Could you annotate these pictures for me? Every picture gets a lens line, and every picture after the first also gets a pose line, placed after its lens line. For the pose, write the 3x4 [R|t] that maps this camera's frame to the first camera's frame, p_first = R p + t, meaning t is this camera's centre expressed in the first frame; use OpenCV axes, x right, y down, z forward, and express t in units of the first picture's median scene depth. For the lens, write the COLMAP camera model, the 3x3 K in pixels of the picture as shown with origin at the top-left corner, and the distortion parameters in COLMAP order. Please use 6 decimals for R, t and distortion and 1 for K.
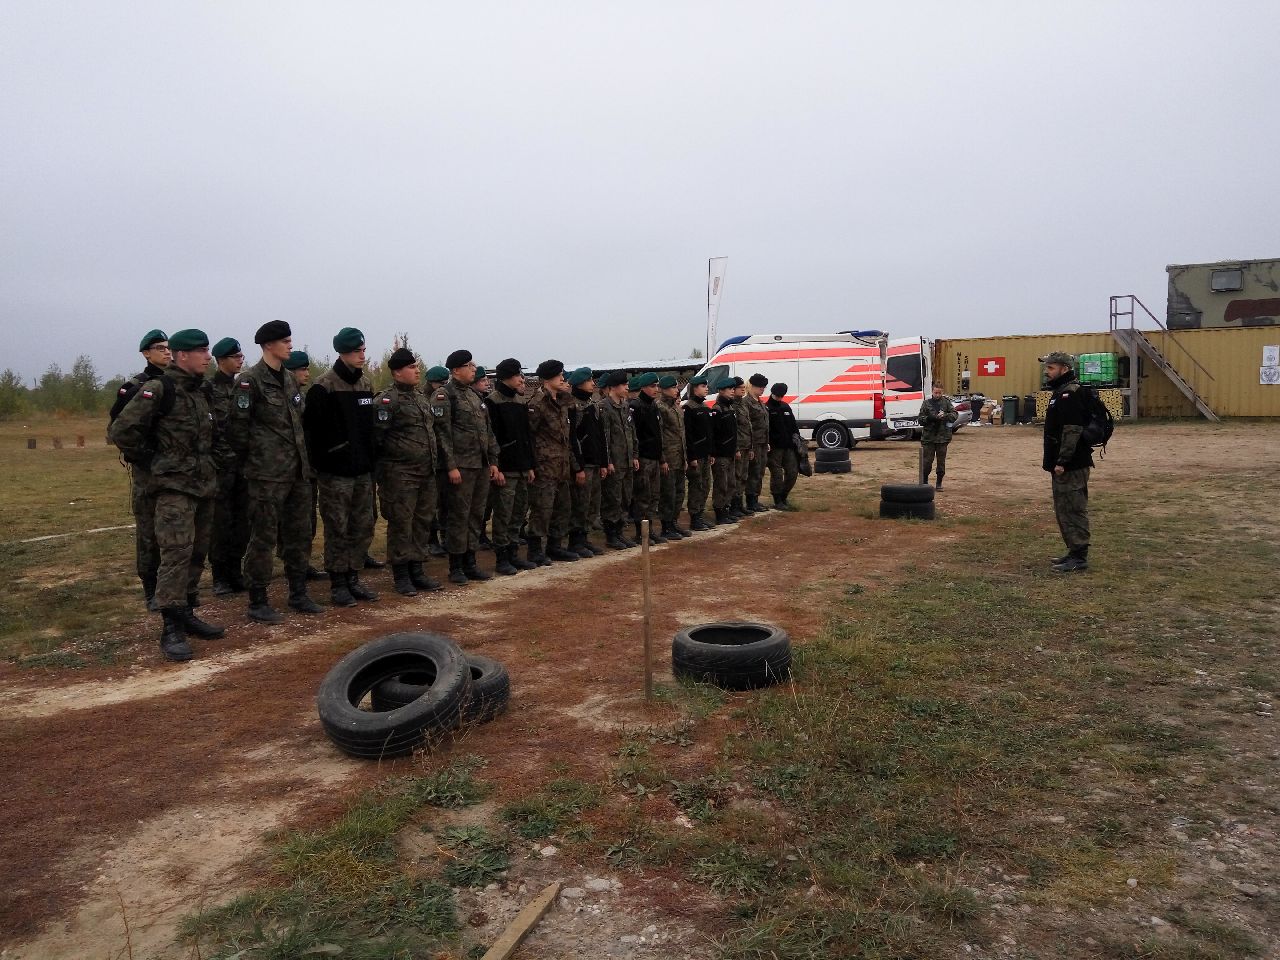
lens RADIAL K [[1039.9, 0, 640.0], [0, 1039.9, 480.0], [0, 0, 1]] dist [0.074176, -0.001147]
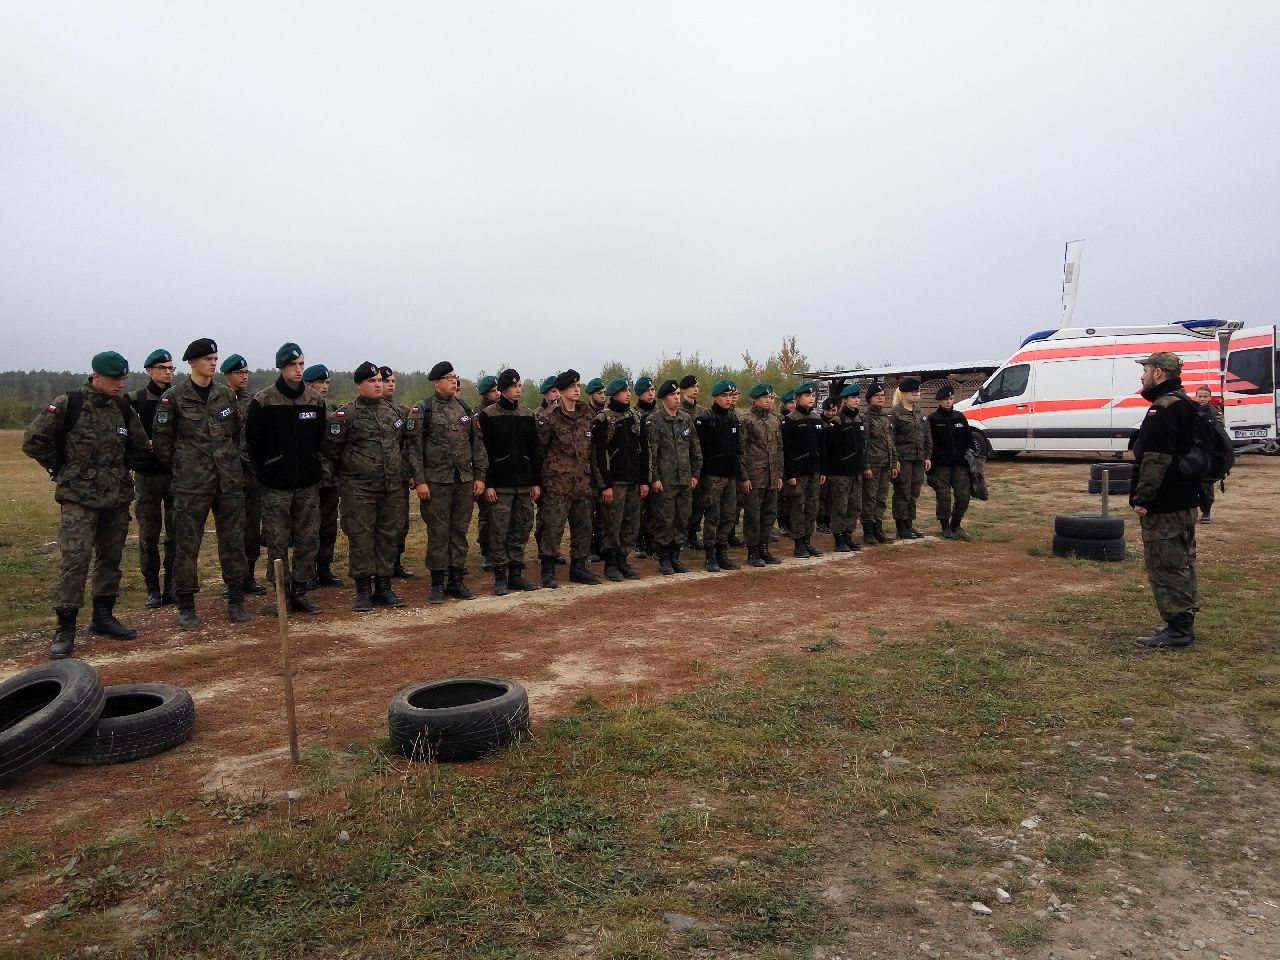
lens RADIAL K [[1039.9, 0, 640.0], [0, 1039.9, 480.0], [0, 0, 1]] dist [0.074176, -0.001147]
pose [[0.922060, 0.031829, -0.385737, 0.361415], [-0.031385, 0.999480, 0.007449, -0.026287], [0.385774, 0.005238, 0.922579, 0.166080]]
